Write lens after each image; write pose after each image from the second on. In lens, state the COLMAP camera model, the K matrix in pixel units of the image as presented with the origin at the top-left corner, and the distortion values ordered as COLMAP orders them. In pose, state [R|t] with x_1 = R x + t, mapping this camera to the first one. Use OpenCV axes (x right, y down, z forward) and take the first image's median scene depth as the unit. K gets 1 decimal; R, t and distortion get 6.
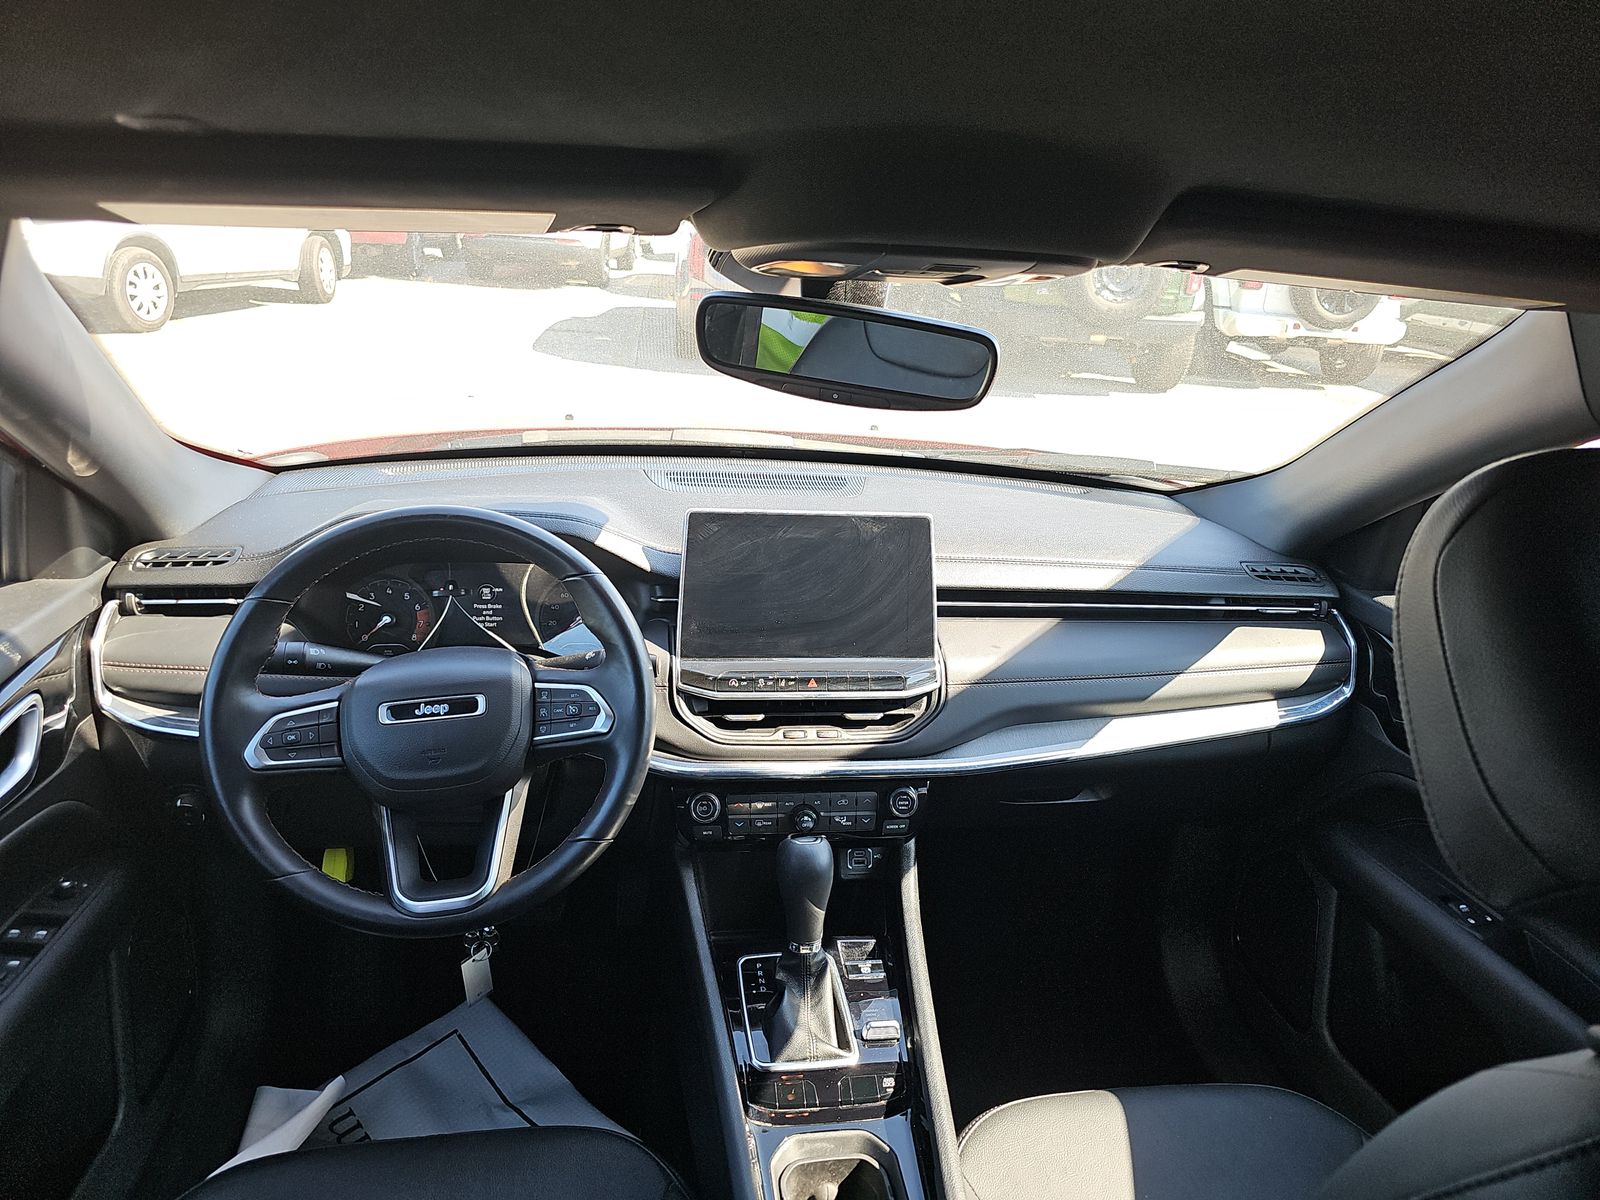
lens RADIAL K [[1049.5, 0, 800.0], [0, 1049.5, 600.0], [0, 0, 1]] dist [0.086621, -0.143488]
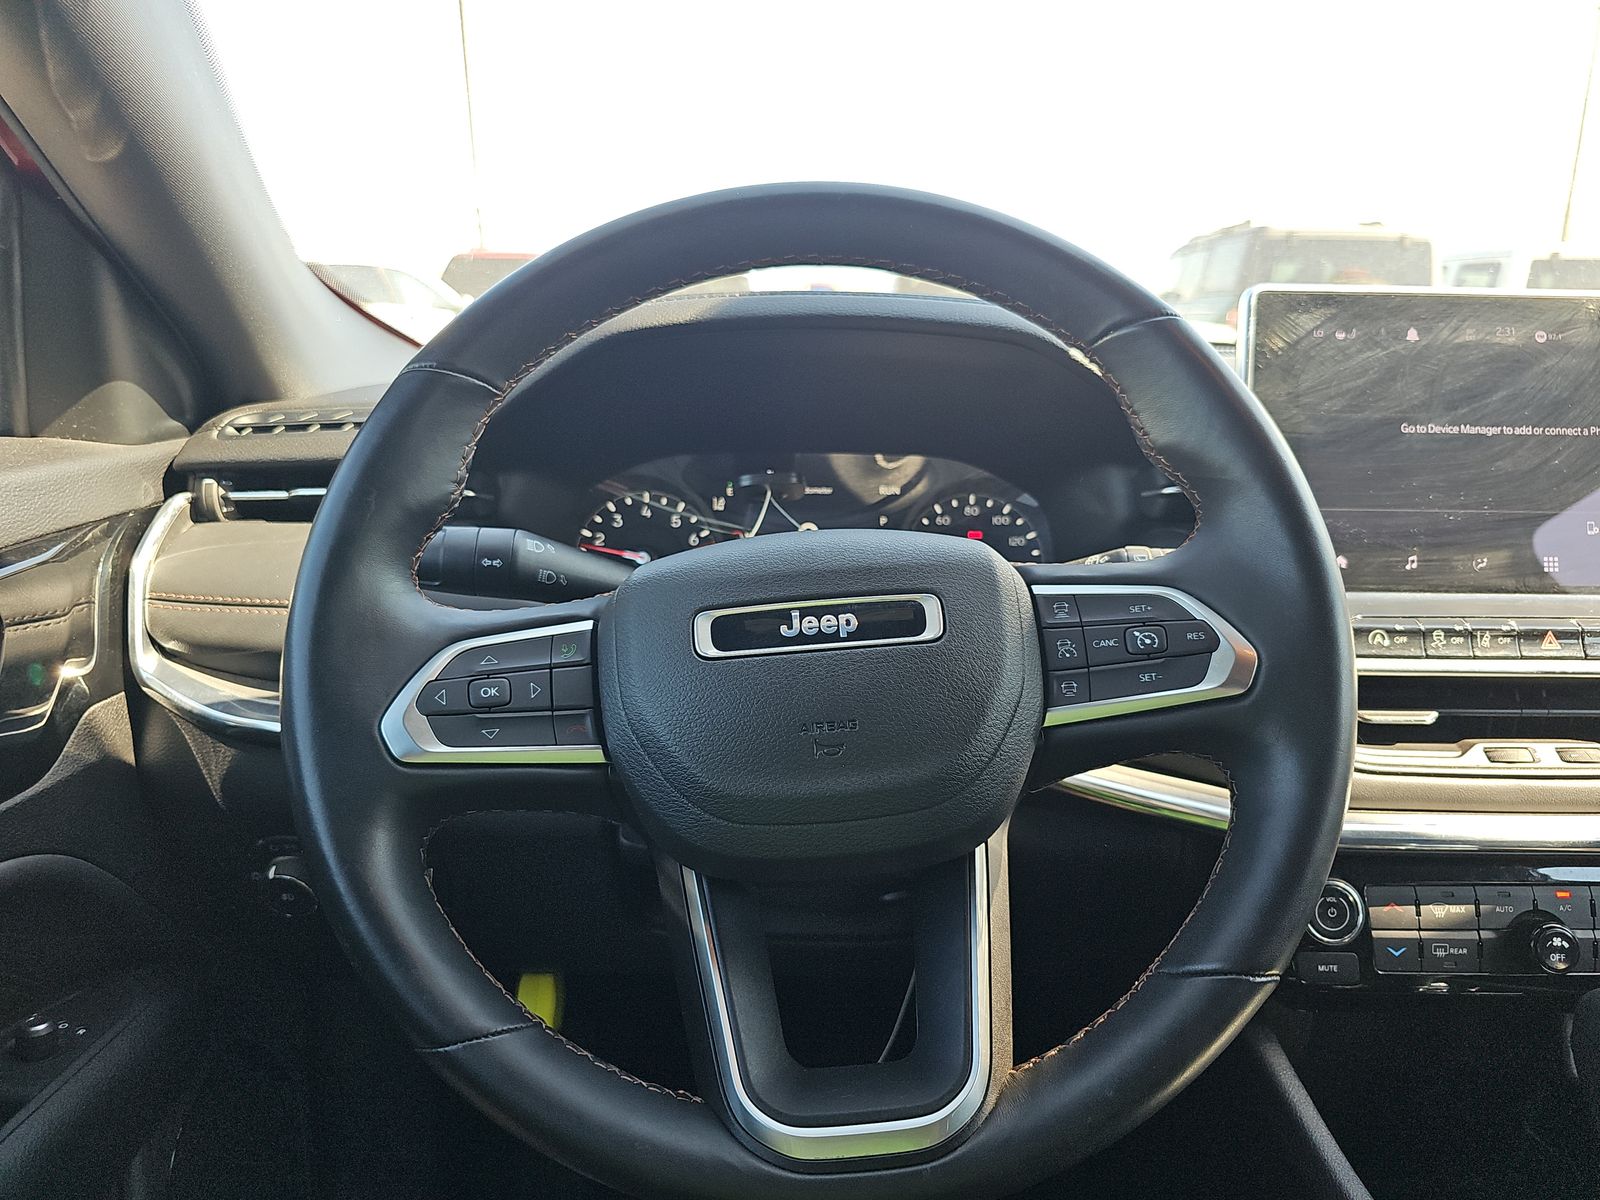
lens RADIAL K [[1091.5, 0, 800.0], [0, 1091.5, 600.0], [0, 0, 1]] dist [0.008067, -0.029298]
pose [[0.988974, -0.014623, -0.147369, -0.256968], [-0.002116, 0.993617, -0.112790, 0.123073], [0.148077, 0.111858, 0.982630, 0.517061]]
